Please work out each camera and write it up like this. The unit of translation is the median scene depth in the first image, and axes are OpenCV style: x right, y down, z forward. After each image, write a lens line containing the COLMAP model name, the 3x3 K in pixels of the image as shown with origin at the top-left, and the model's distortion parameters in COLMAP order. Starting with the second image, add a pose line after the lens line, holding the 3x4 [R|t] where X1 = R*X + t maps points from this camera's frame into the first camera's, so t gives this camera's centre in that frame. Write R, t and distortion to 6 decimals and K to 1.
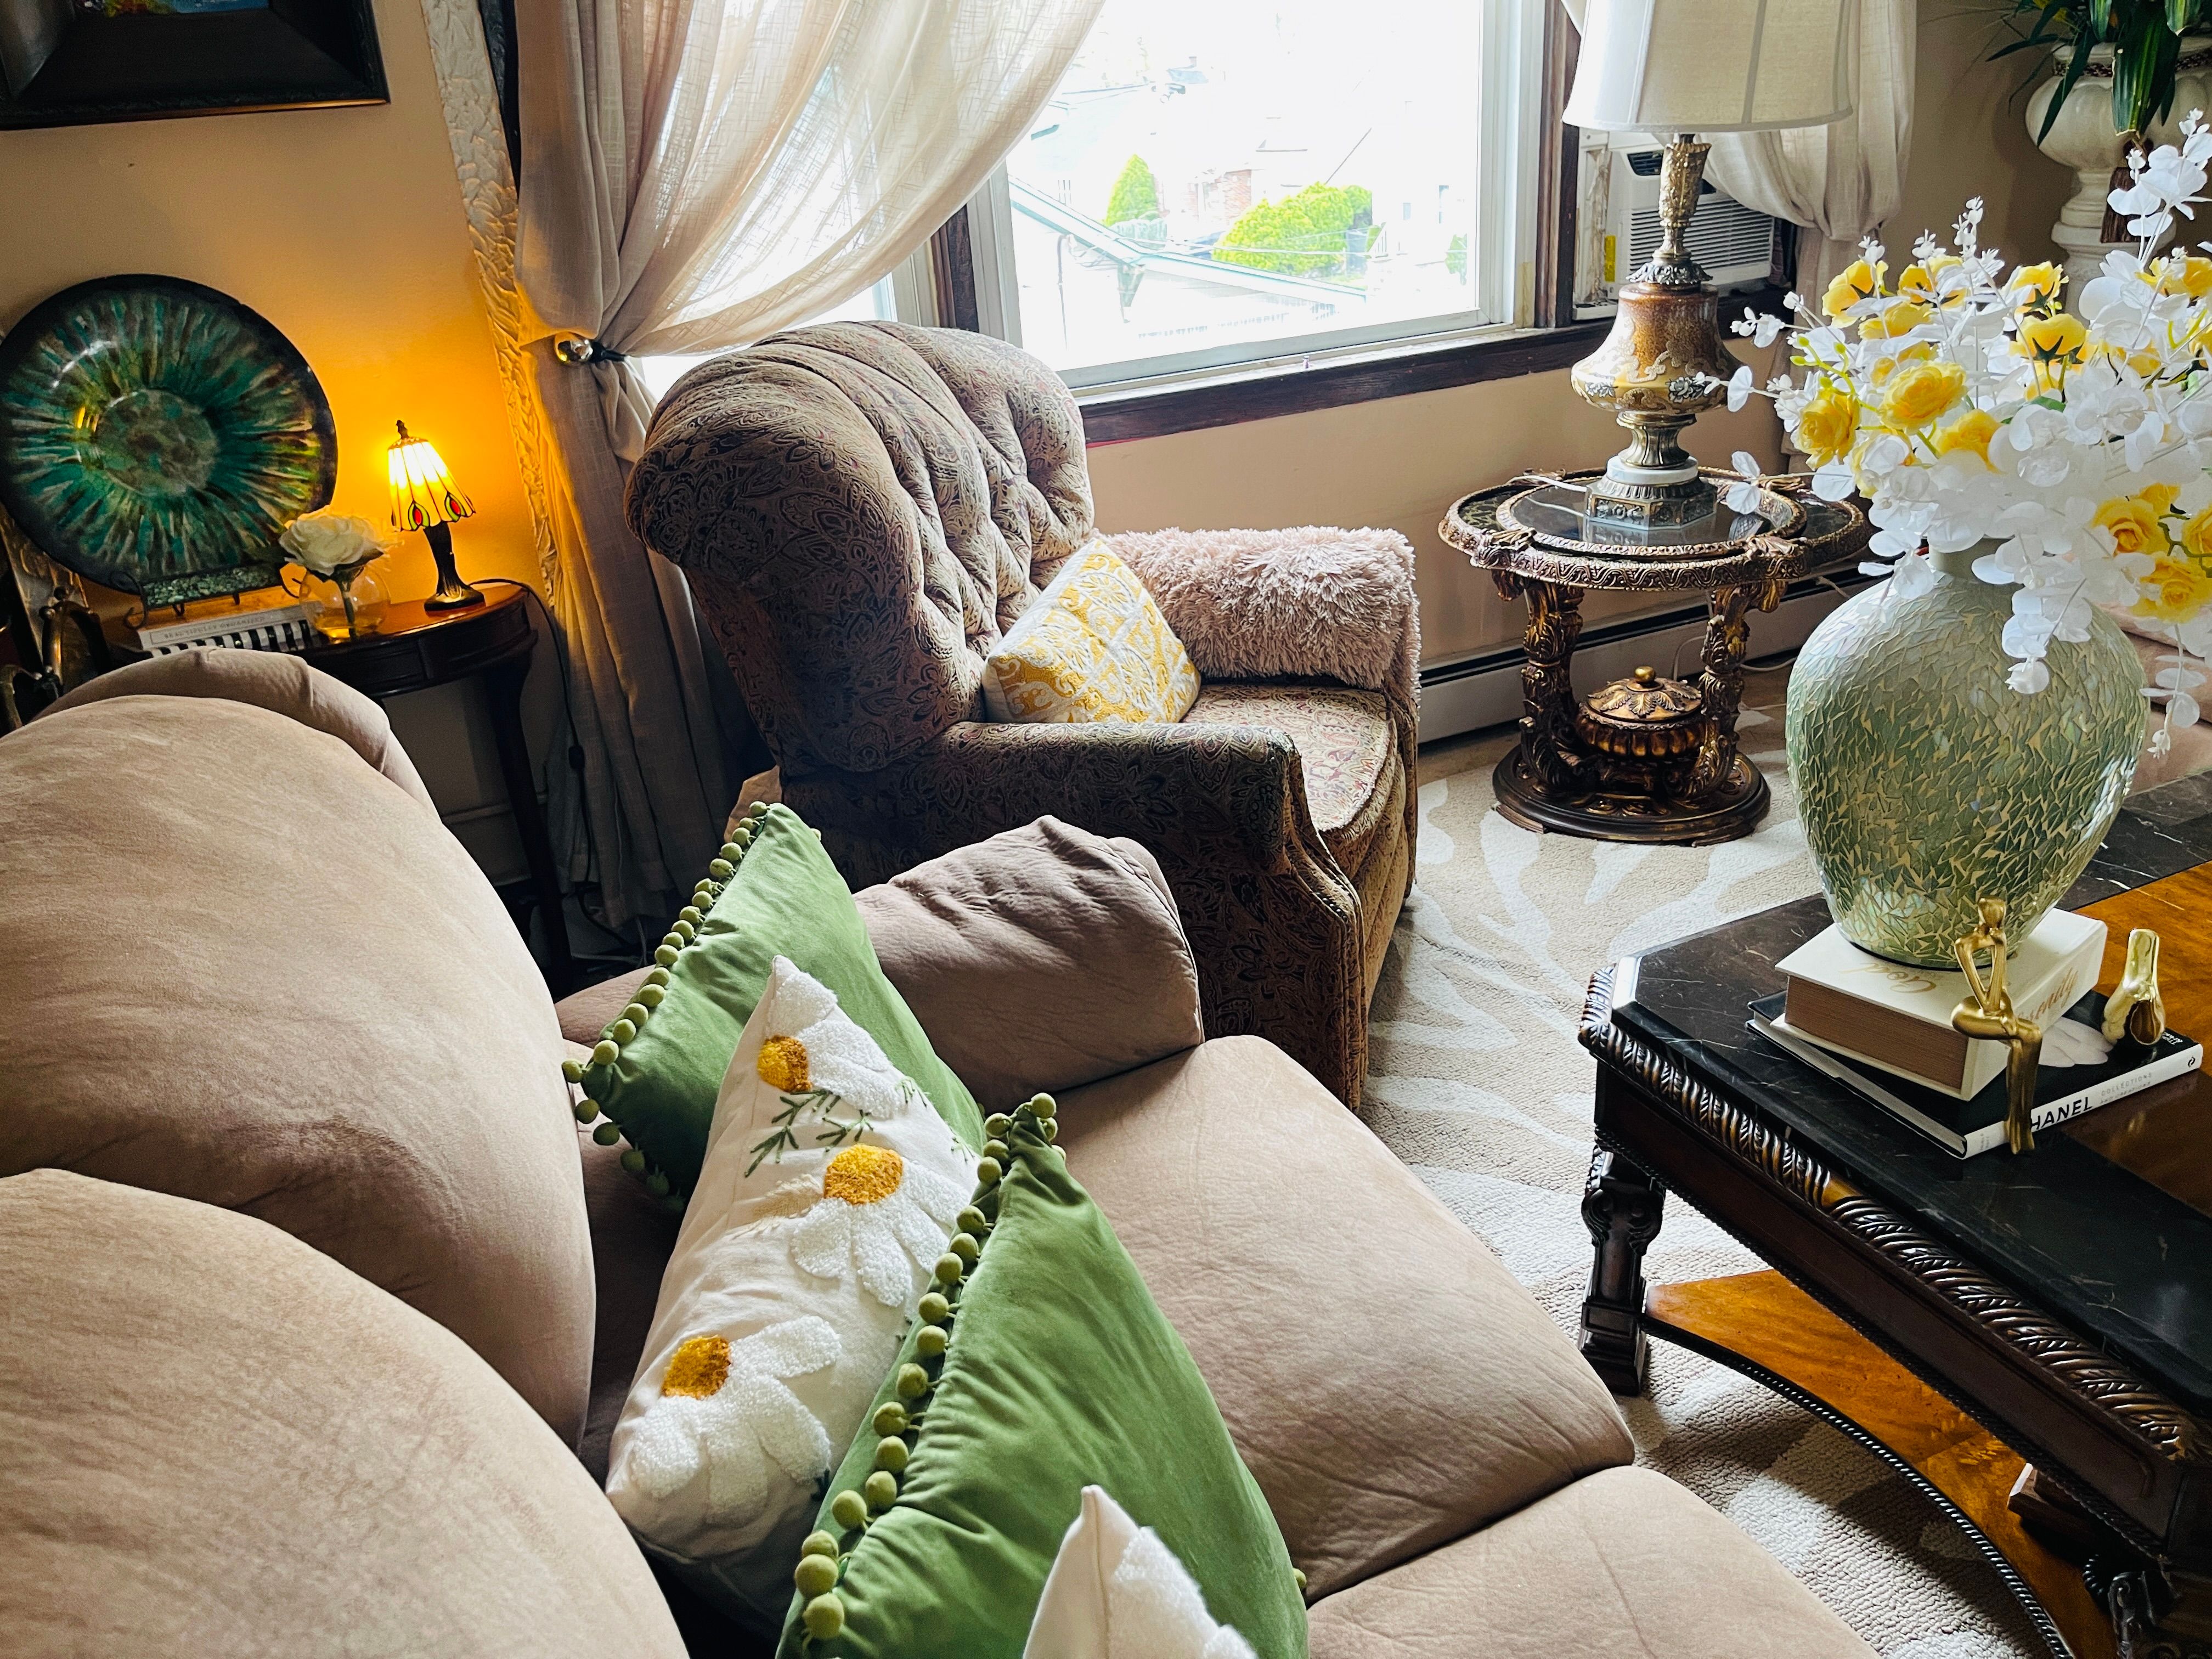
lens RADIAL K [[1681.1, 0, 1107.6], [0, 1681.1, 833.7], [0, 0, 1]] dist [0.063433, -0.079114]
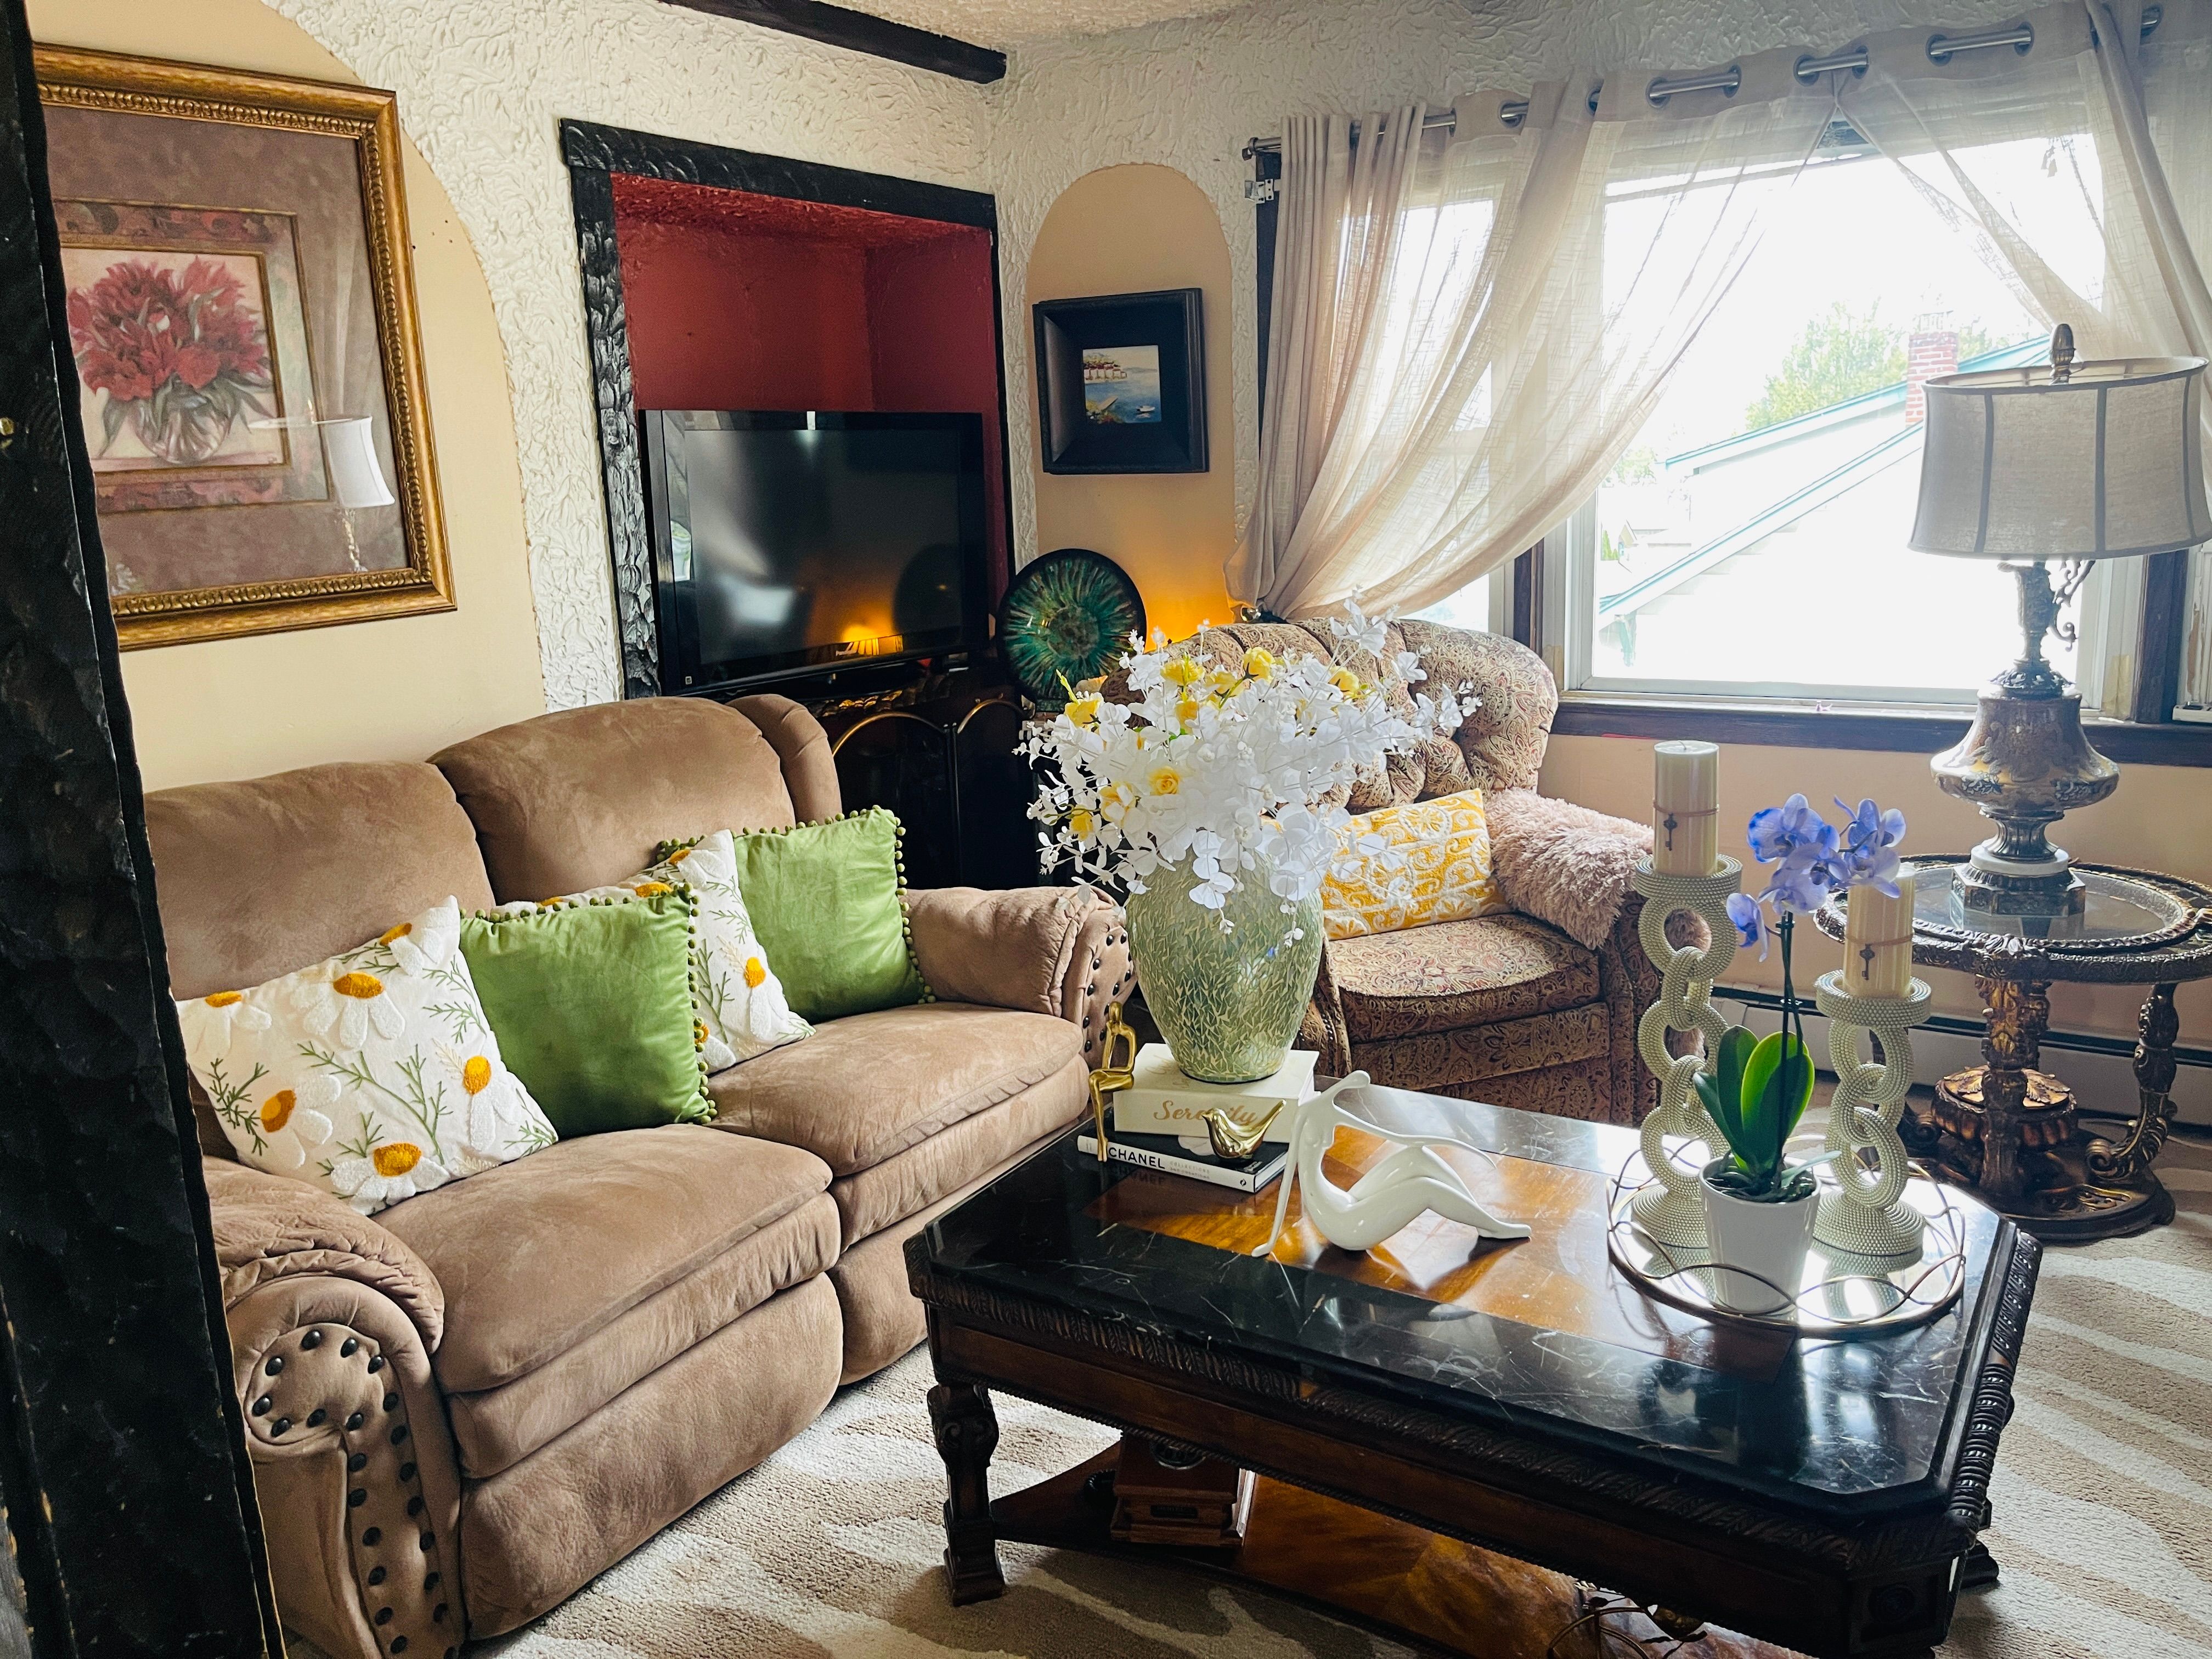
lens RADIAL K [[1681.1, 0, 1102.2], [0, 1681.1, 820.1], [0, 0, 1]] dist [0.063433, -0.079114]
pose [[0.522419, 0.225430, -0.822350, 1.084035], [-0.340939, 0.939196, 0.040871, -0.115532], [0.781562, 0.259020, 0.567512, -0.016922]]
